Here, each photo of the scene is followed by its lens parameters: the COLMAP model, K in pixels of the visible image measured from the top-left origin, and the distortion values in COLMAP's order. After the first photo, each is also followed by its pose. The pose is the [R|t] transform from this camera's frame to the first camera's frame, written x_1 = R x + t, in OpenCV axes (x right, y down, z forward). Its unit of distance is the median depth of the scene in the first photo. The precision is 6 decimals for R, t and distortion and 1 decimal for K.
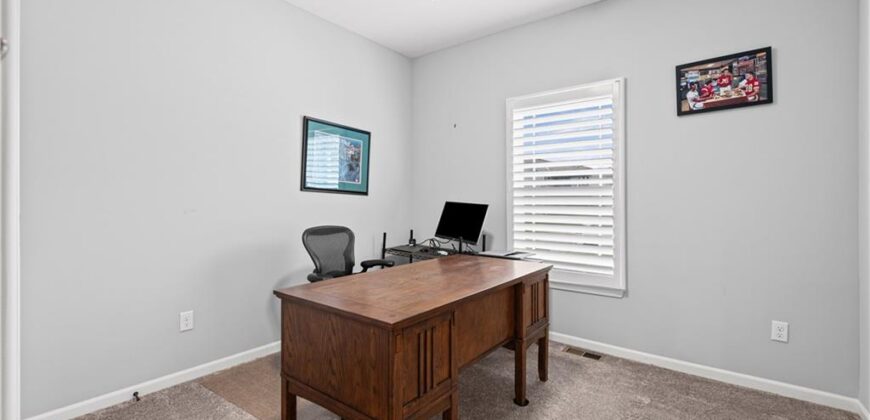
lens RADIAL K [[372.0, 0, 433.7], [0, 372.0, 202.4], [0, 0, 1]] dist [0.001504, -0.000381]
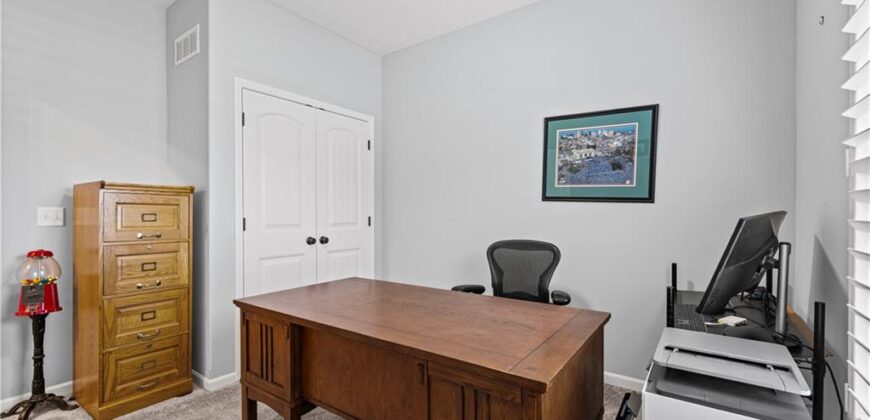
lens RADIAL K [[375.7, 0, 430.3], [0, 375.7, 217.5], [0, 0, 1]] dist [-0.000117, -0.000513]
pose [[0.049049, 0.008125, -0.998763, 0.510345], [0.000159, 0.999967, 0.008143, 0.001247], [0.998796, -0.000559, 0.049046, 0.639861]]
